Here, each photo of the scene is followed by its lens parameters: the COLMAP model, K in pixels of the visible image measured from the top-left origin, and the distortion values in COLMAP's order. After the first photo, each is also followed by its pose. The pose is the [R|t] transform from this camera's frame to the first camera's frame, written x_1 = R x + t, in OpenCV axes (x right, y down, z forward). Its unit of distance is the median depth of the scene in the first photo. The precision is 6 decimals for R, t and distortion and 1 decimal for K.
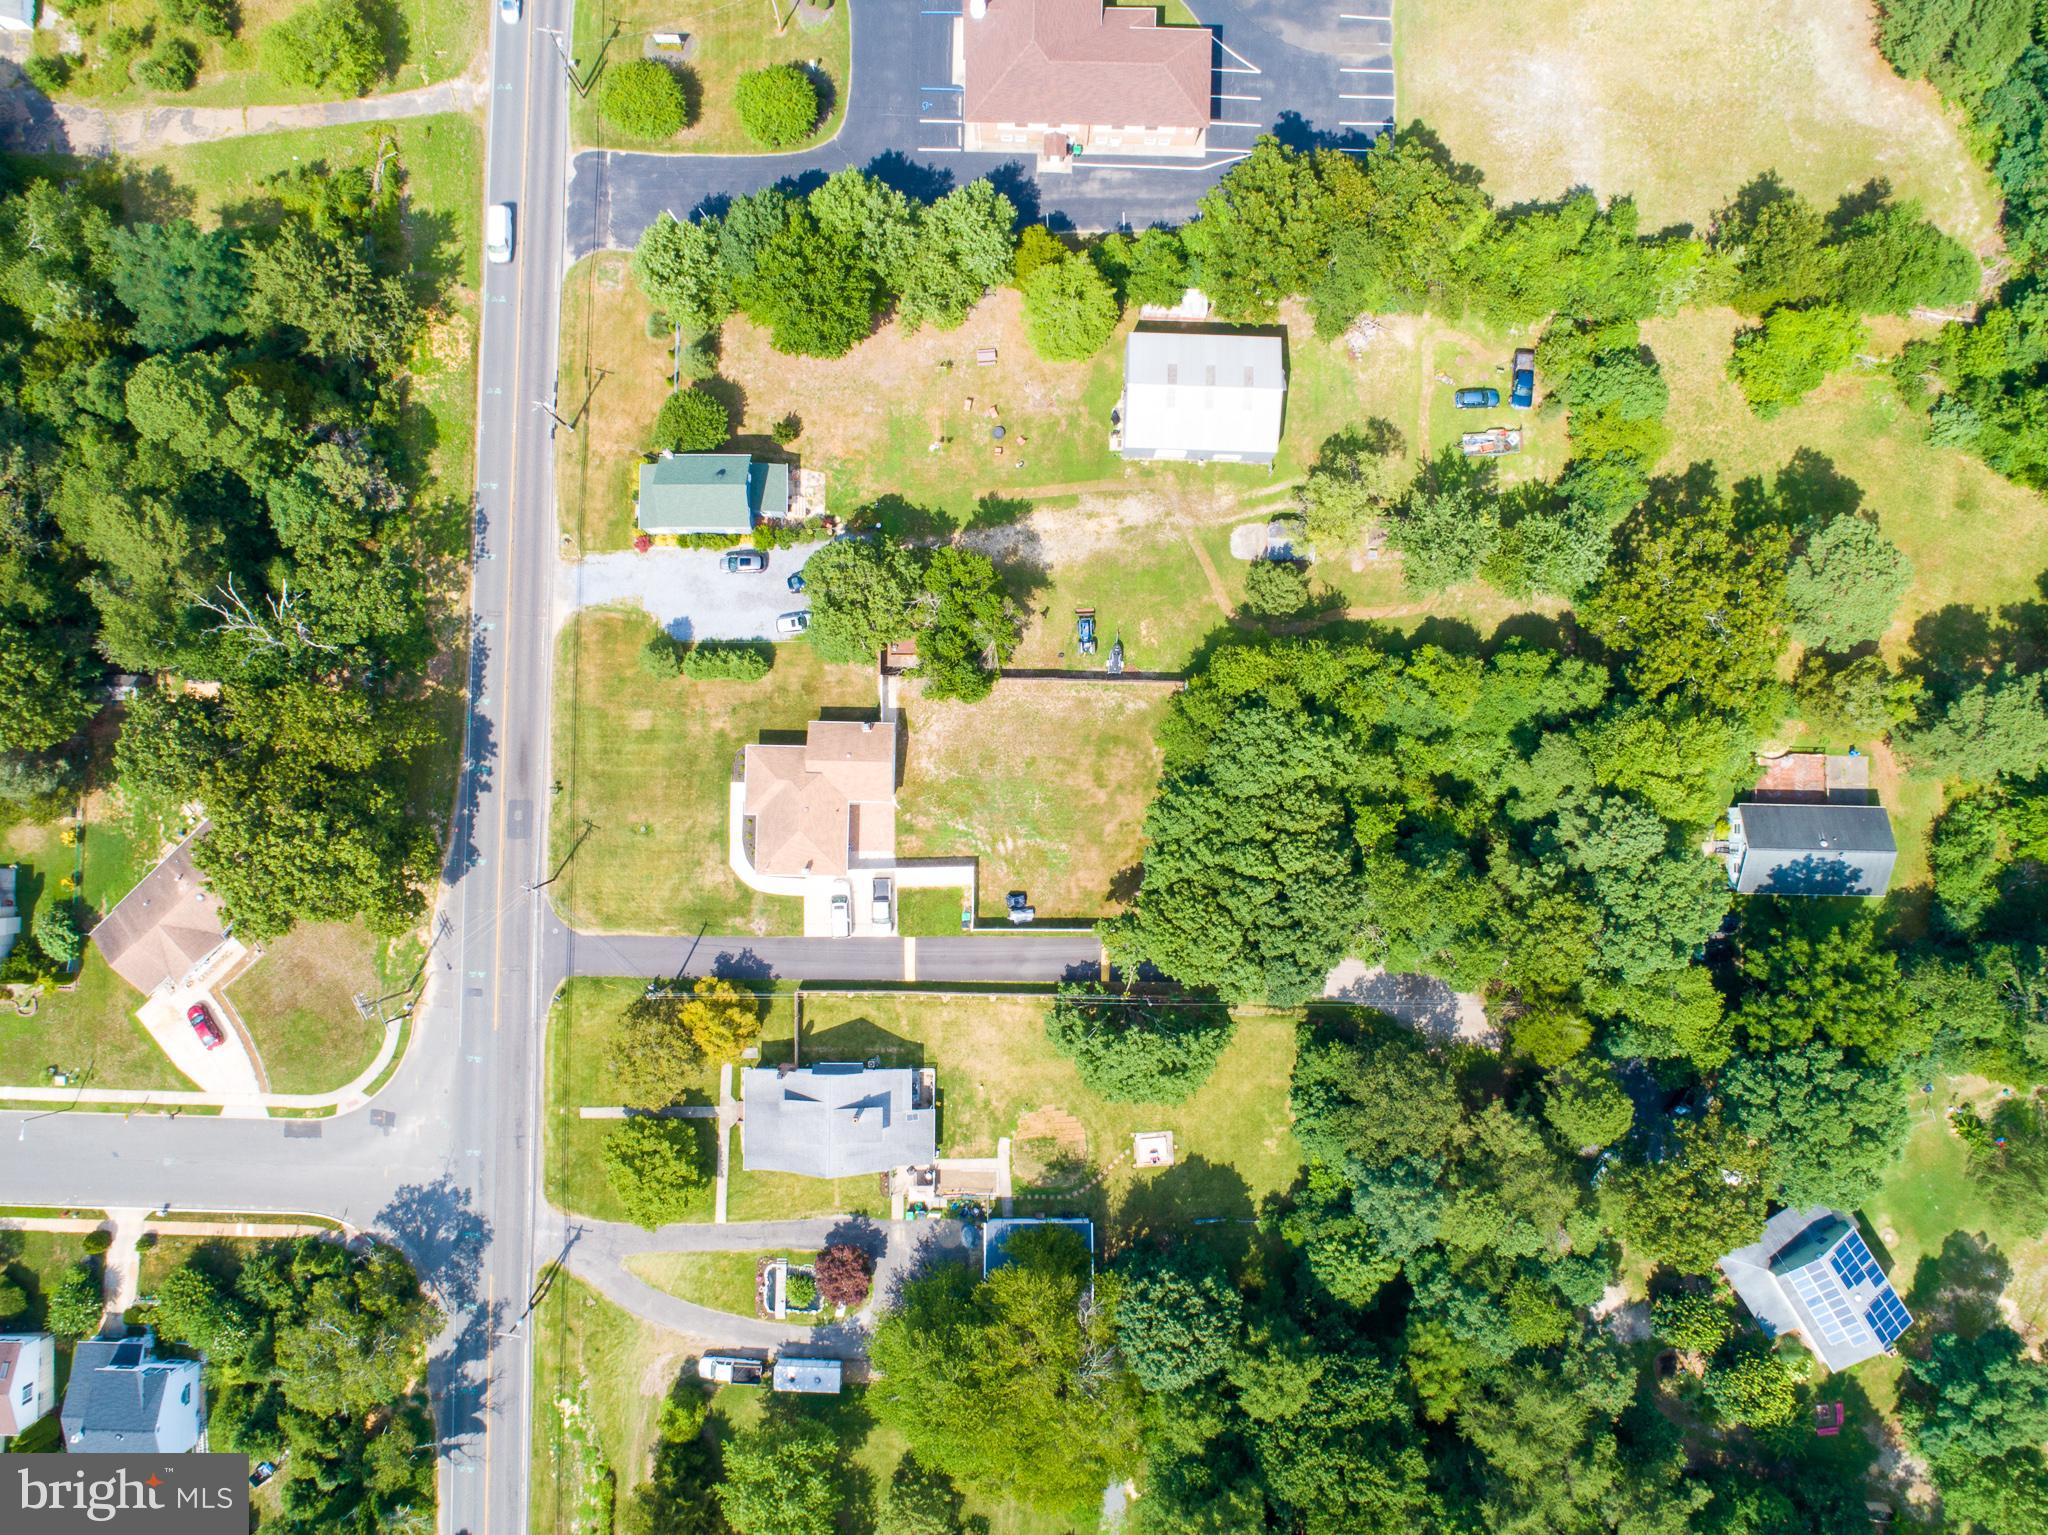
lens RADIAL K [[1549.5, 0, 1024.0], [0, 1549.5, 767.5], [0, 0, 1]] dist [-0.016934, 0.000663]
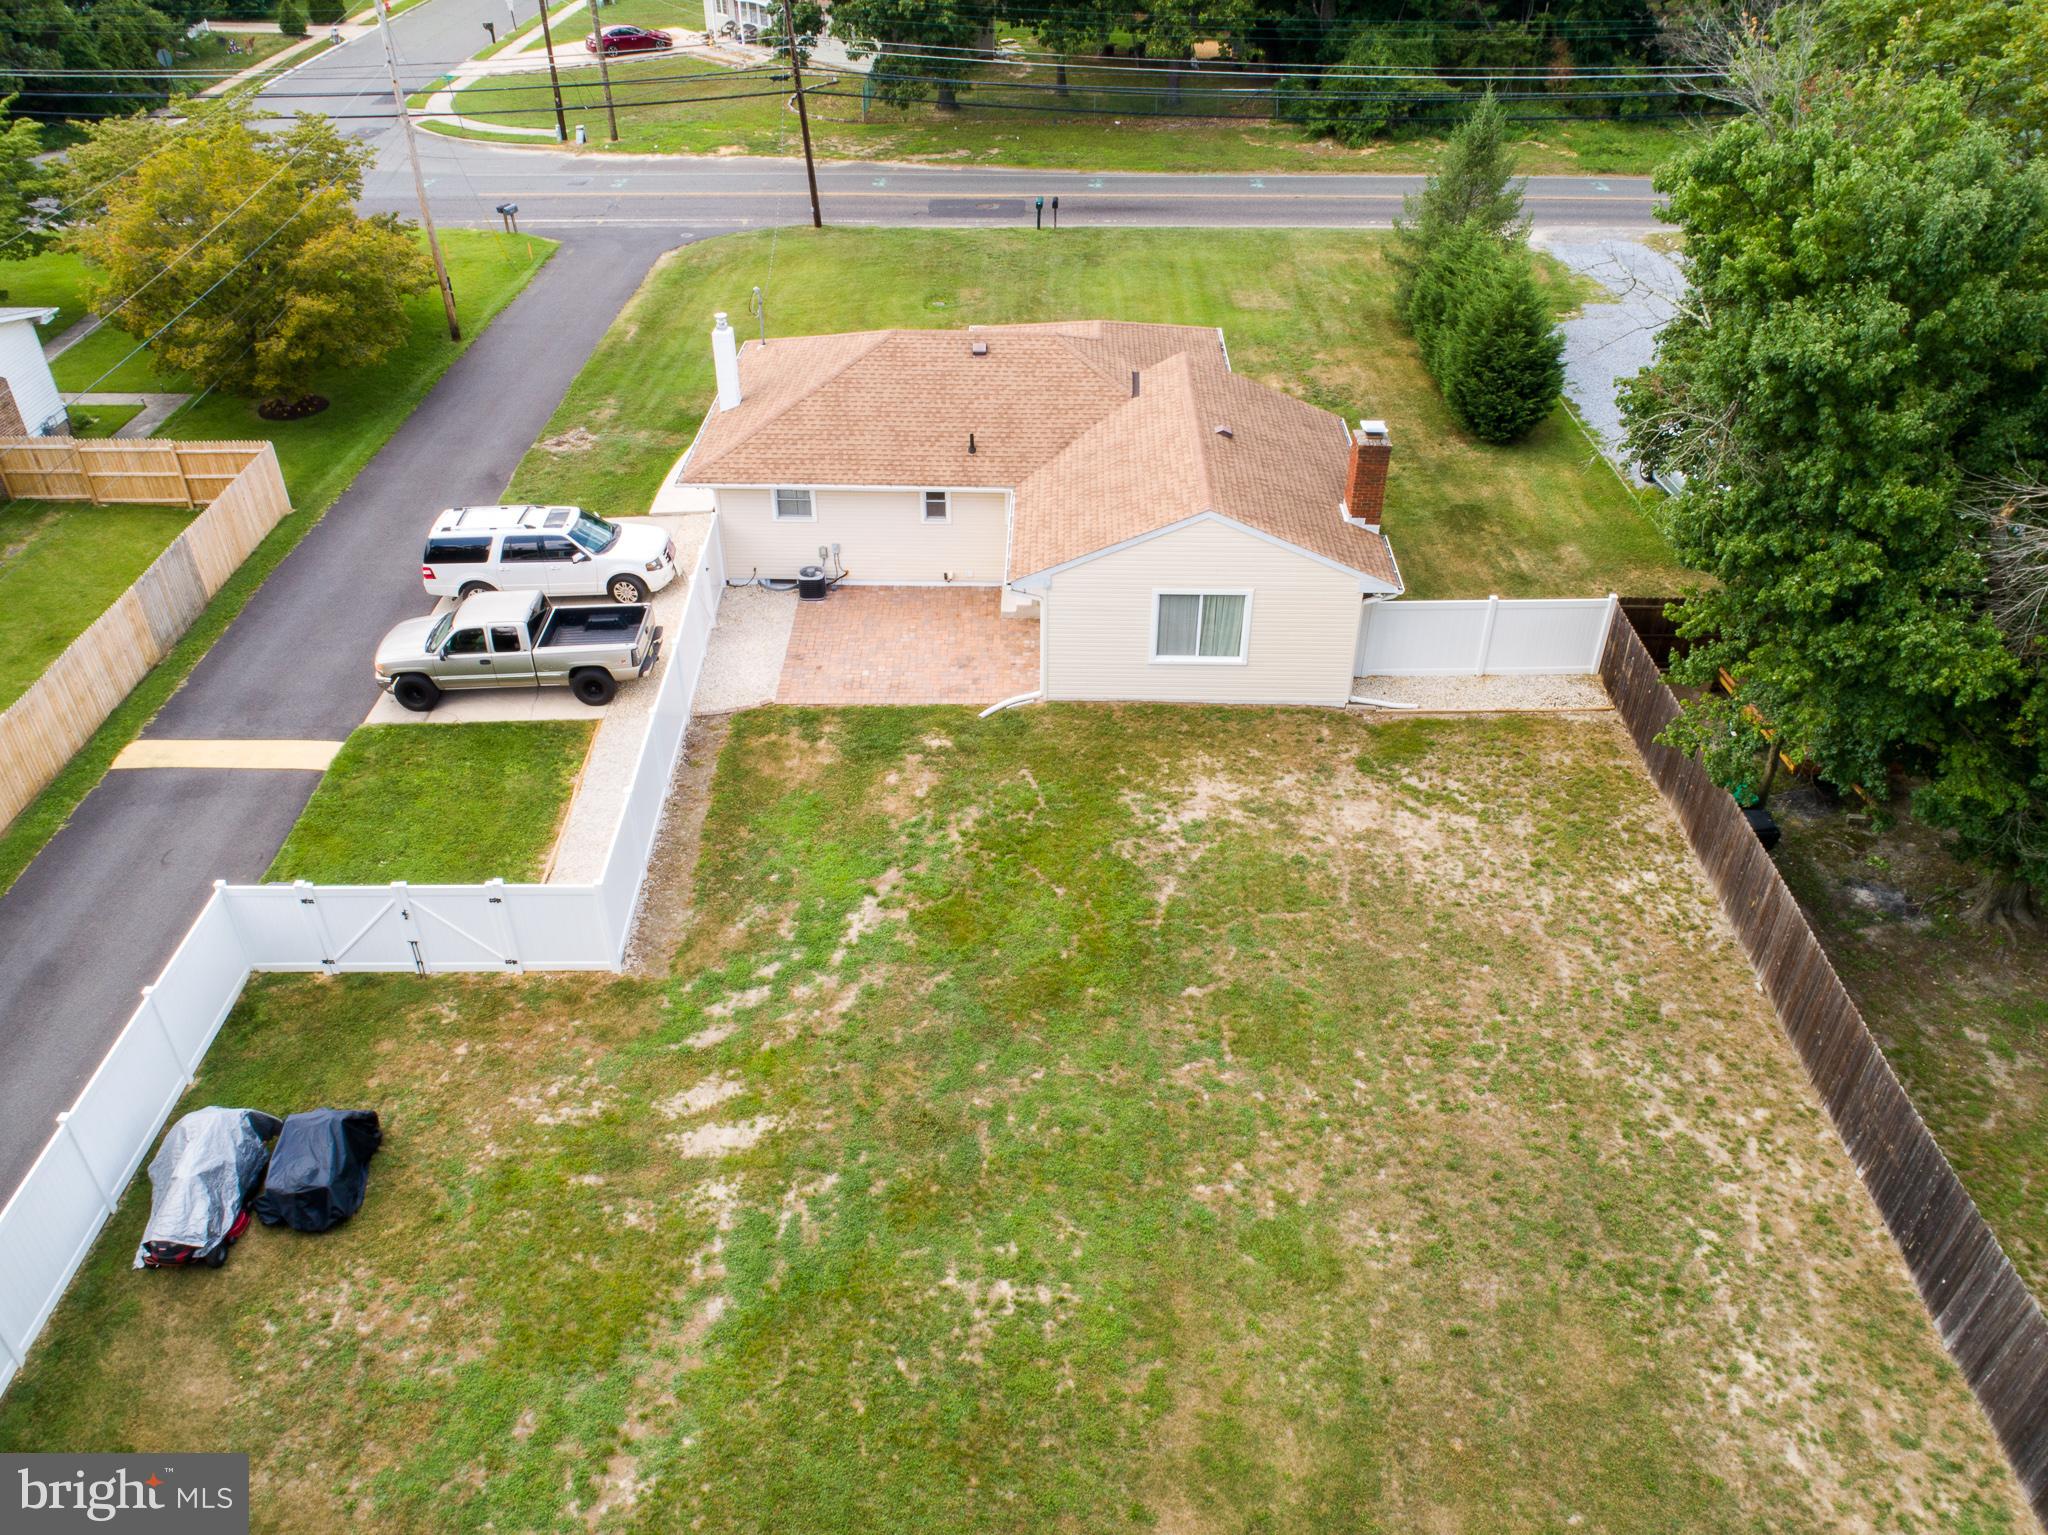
lens RADIAL K [[1549.5, 0, 1024.0], [0, 1549.5, 767.5], [0, 0, 1]] dist [-0.016934, 0.000663]
pose [[-0.001687, 0.580674, -0.814135, 0.090197], [-0.999680, 0.019557, 0.016020, 0.017378], [0.025224, 0.813901, 0.580455, 0.889949]]
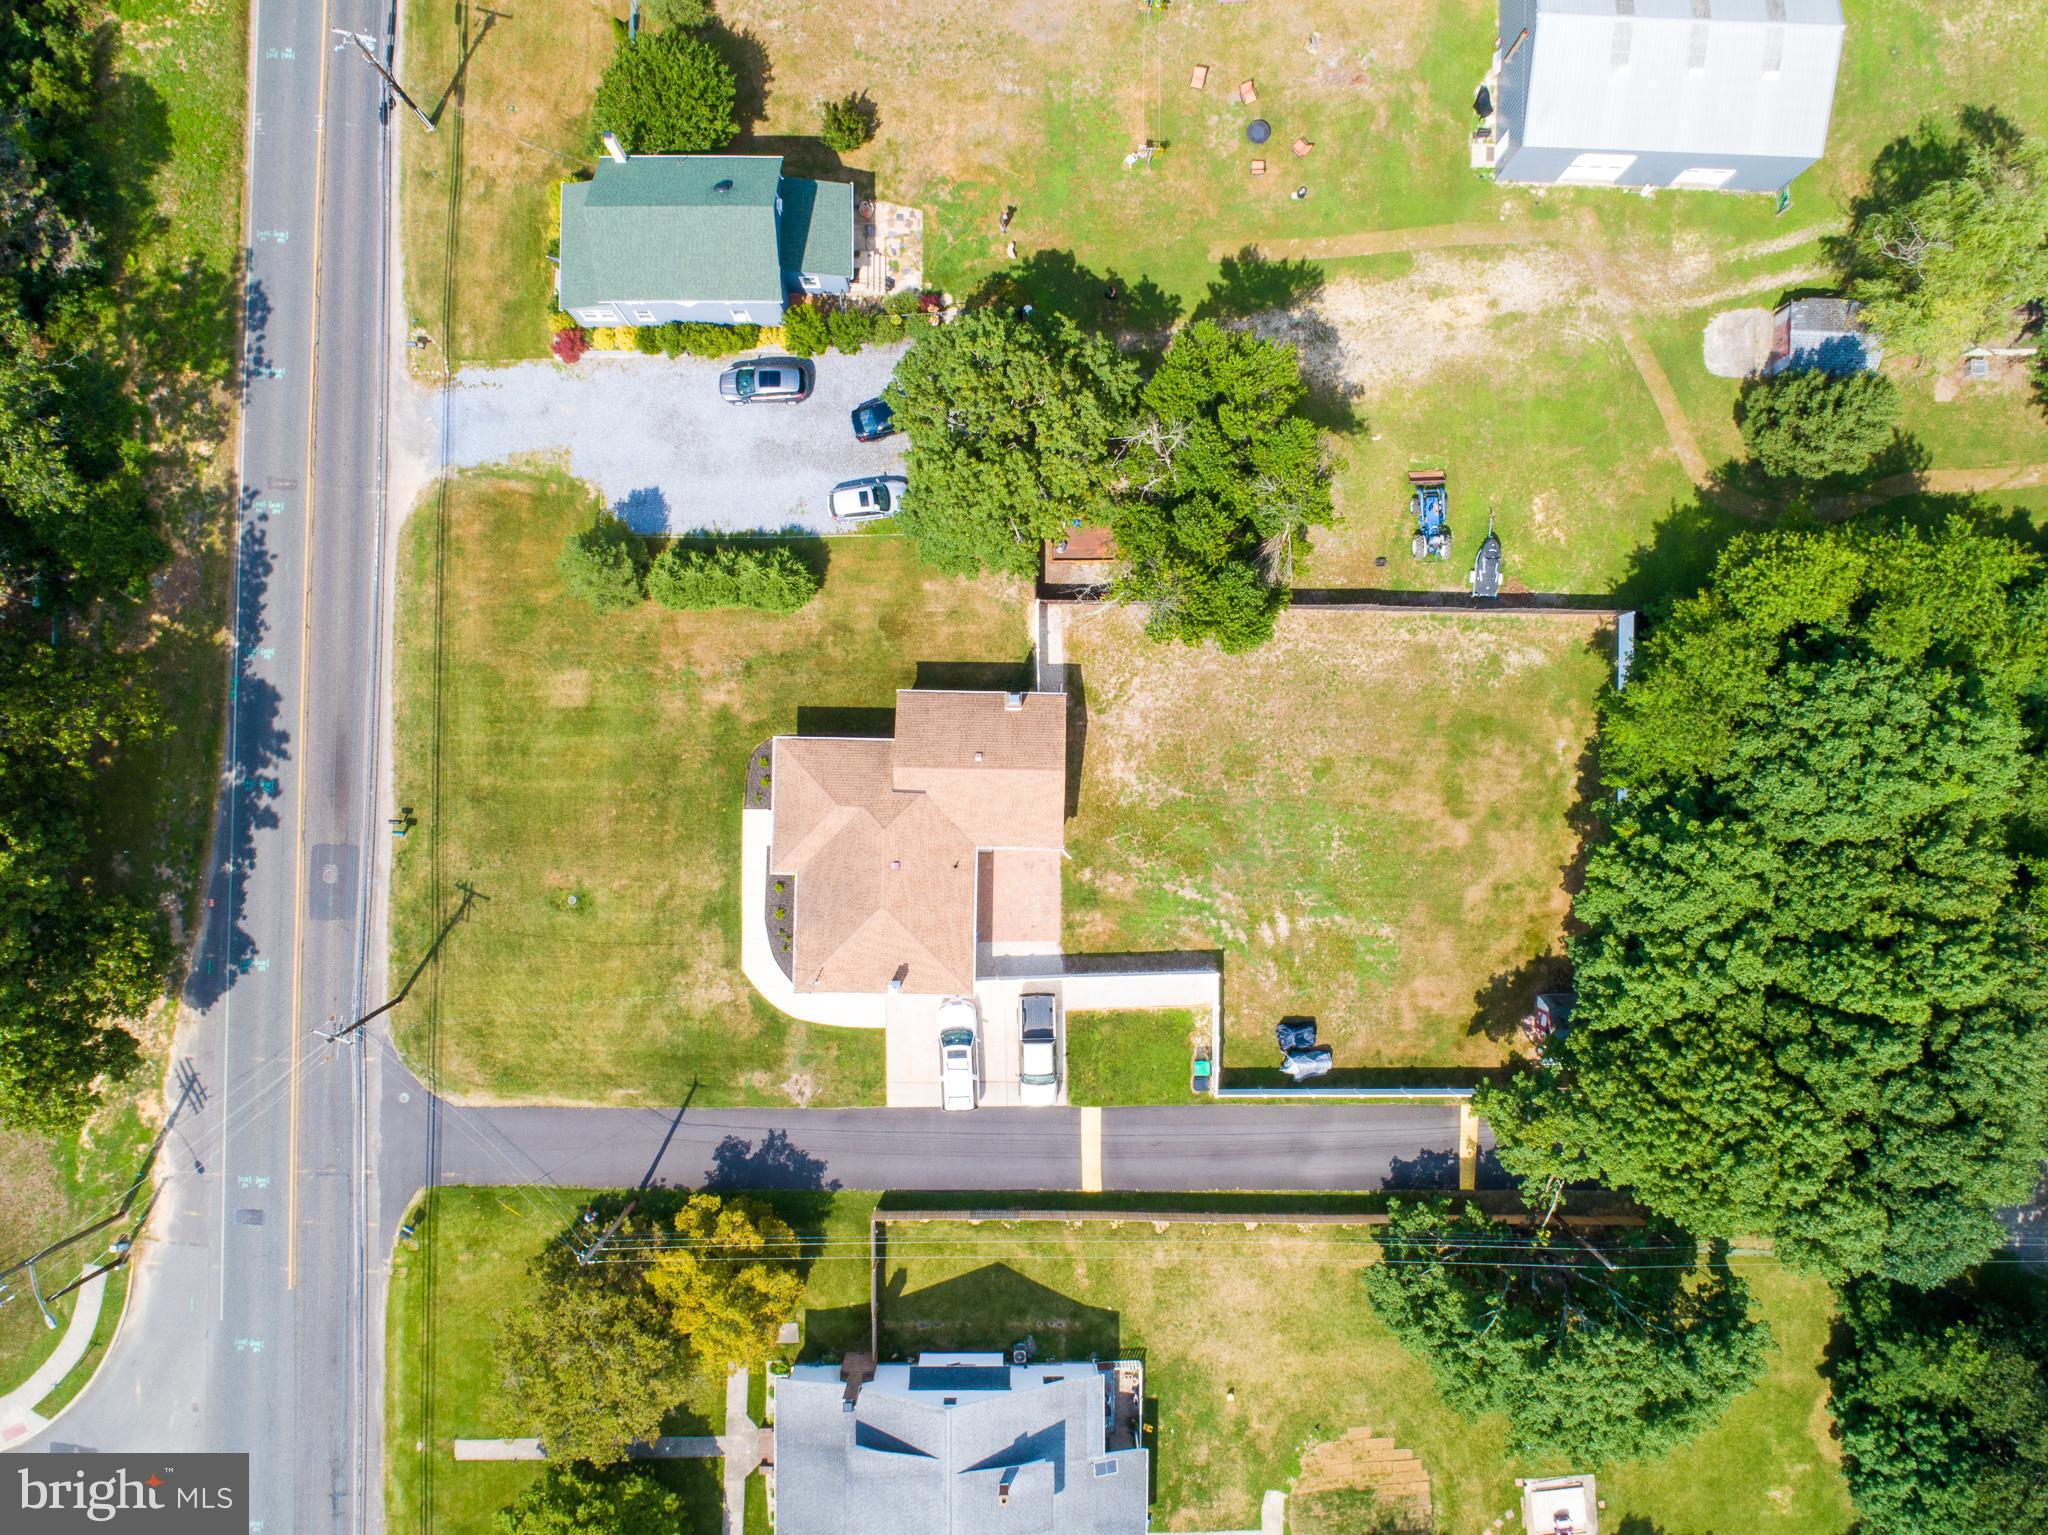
lens RADIAL K [[1549.5, 0, 1024.0], [0, 1549.5, 767.5], [0, 0, 1]] dist [-0.016934, 0.000663]
pose [[0.999915, -0.003050, 0.012689, -0.102664], [0.002891, 0.999918, 0.012511, -0.010515], [-0.012726, -0.012474, 0.999841, 0.485364]]
